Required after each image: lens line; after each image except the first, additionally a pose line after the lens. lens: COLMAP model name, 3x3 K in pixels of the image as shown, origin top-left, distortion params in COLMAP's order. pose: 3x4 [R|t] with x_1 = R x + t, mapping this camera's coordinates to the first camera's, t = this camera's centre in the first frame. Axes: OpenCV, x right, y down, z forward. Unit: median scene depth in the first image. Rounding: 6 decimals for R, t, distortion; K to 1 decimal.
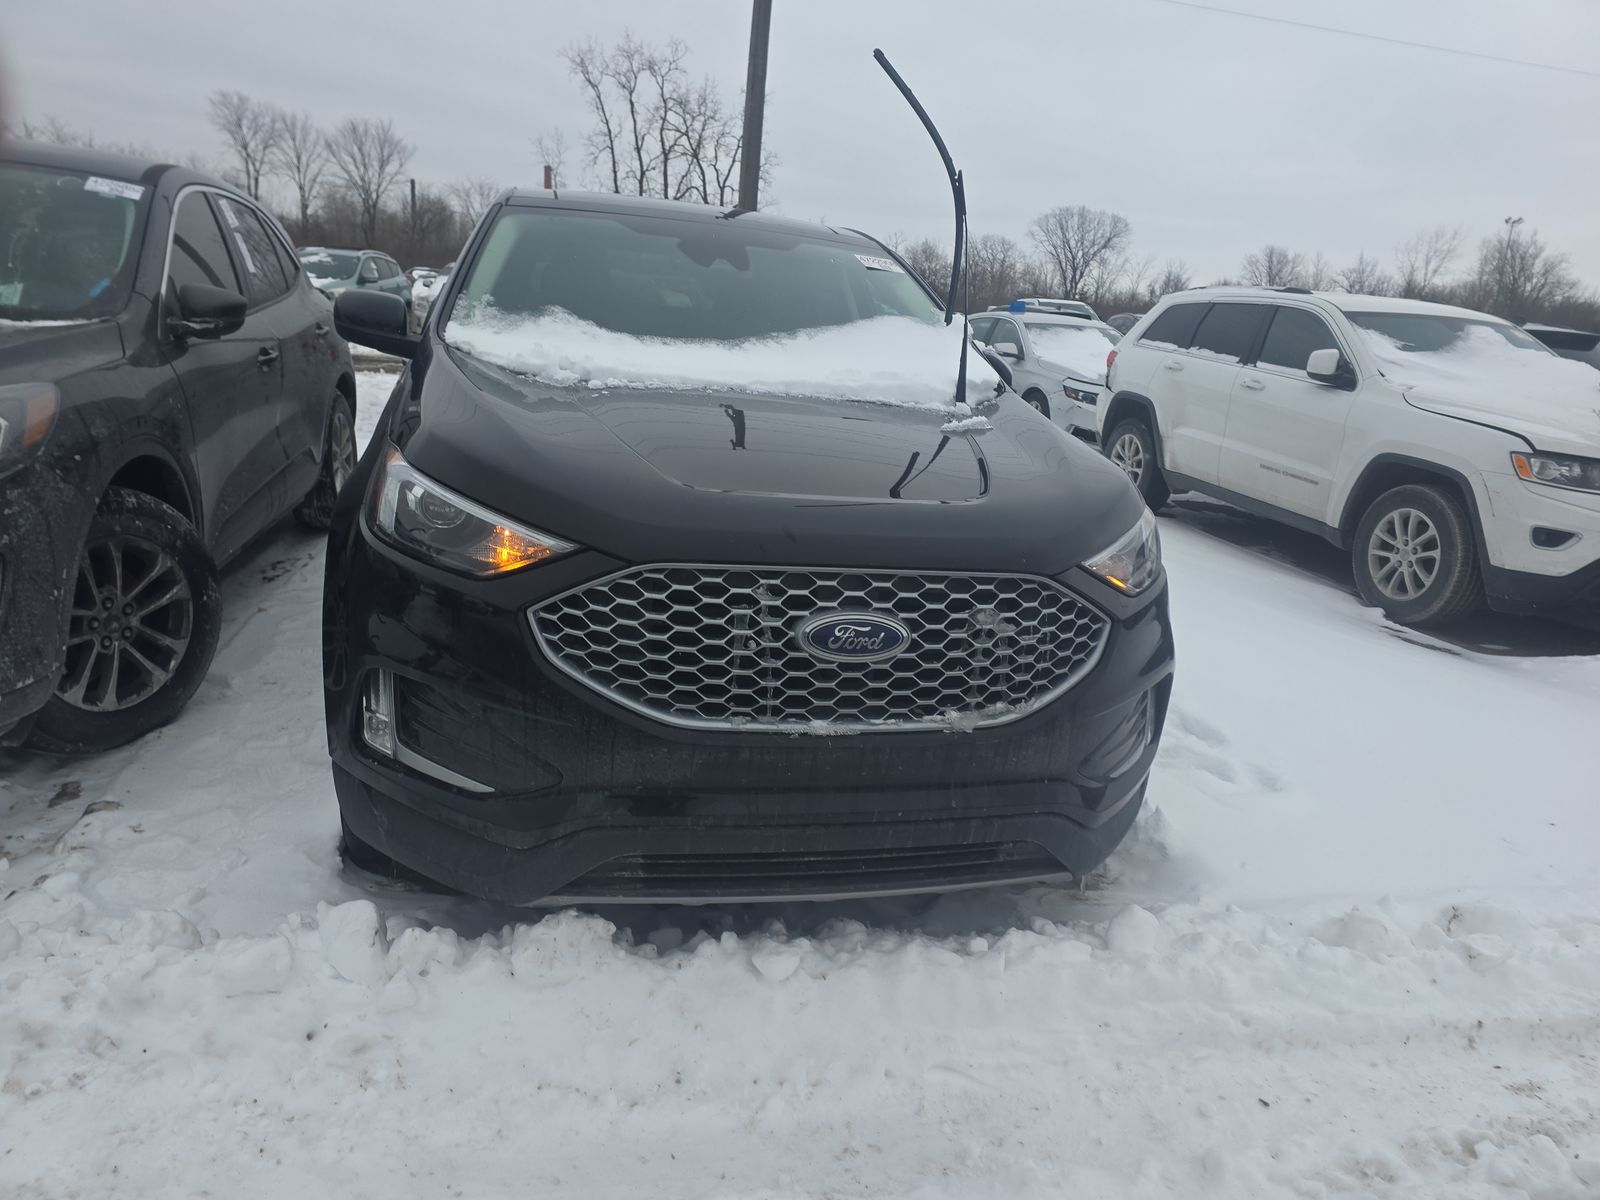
lens RADIAL K [[1069.1, 0, 809.2], [0, 1069.1, 593.2], [0, 0, 1]] dist [0.079860, -0.078373]
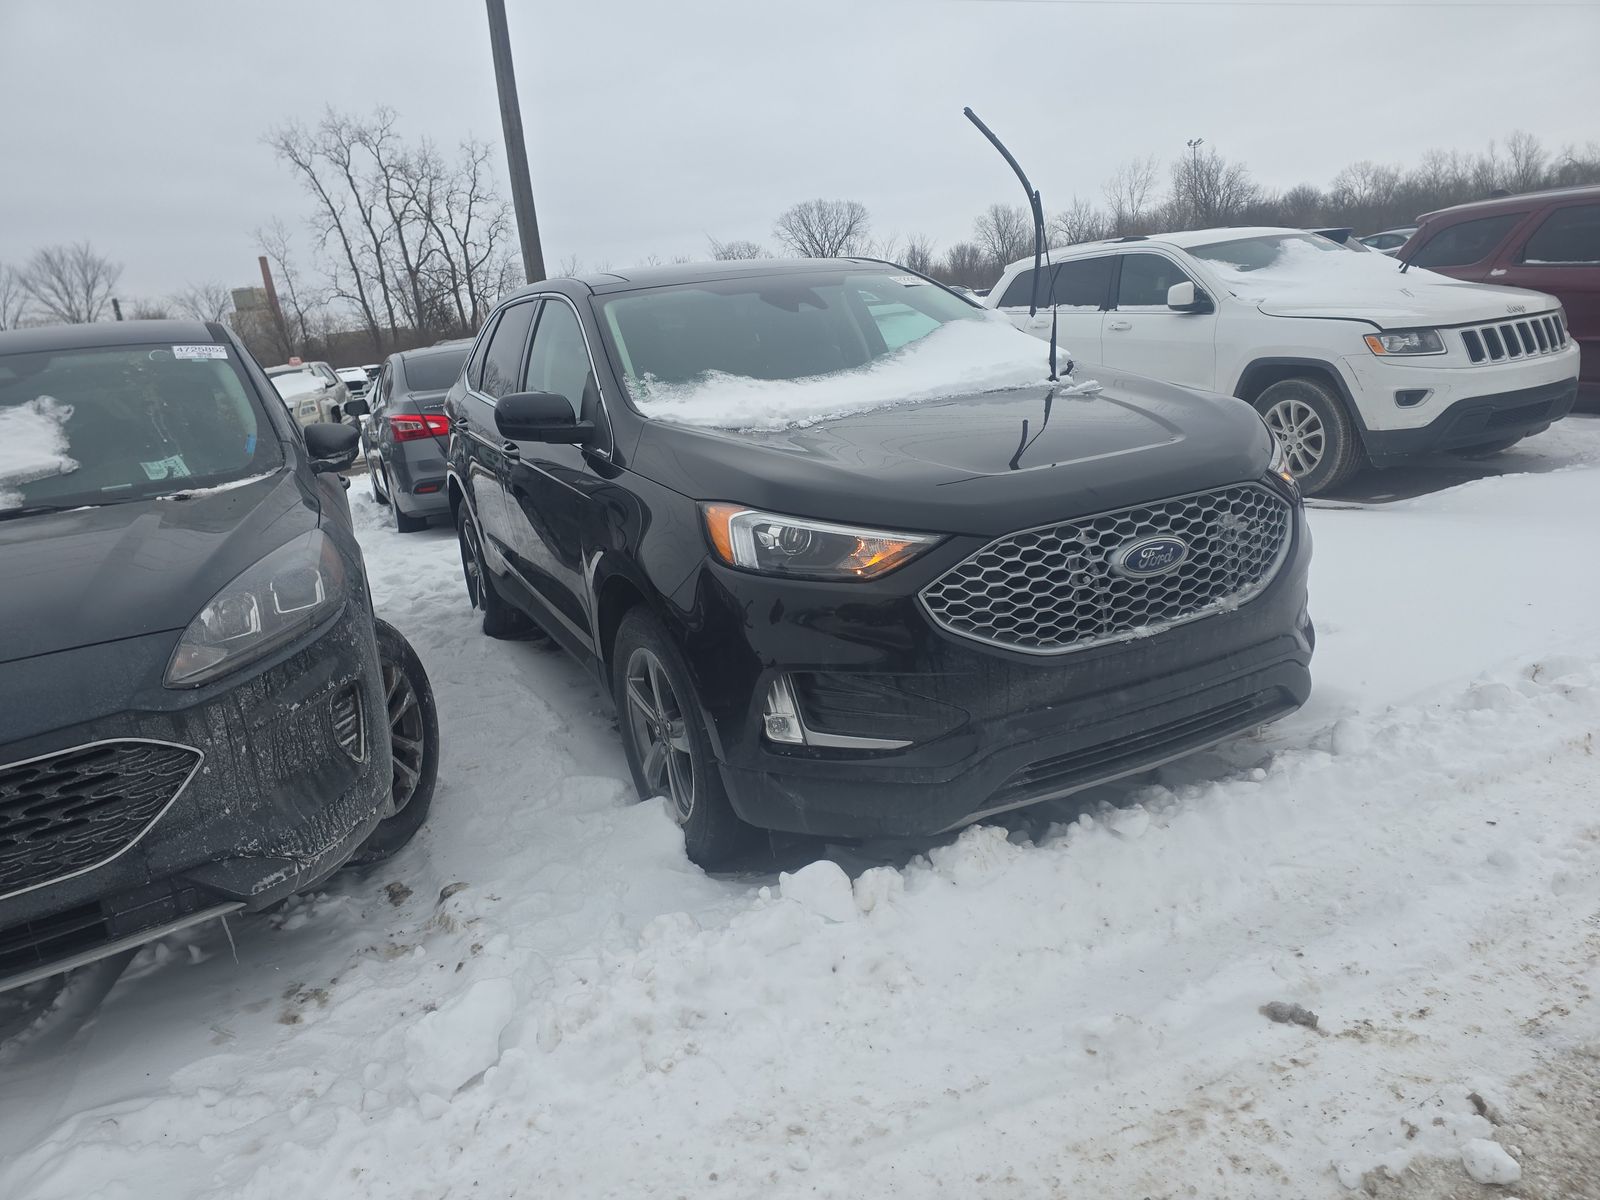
lens RADIAL K [[1068.9, 0, 800.0], [0, 1068.9, 600.0], [0, 0, 1]] dist [0.071649, -0.072361]
pose [[0.957482, -0.239397, 0.160991, -0.360235], [0.240631, 0.970542, 0.012079, -0.015901], [-0.159140, 0.027174, 0.986882, -0.132632]]
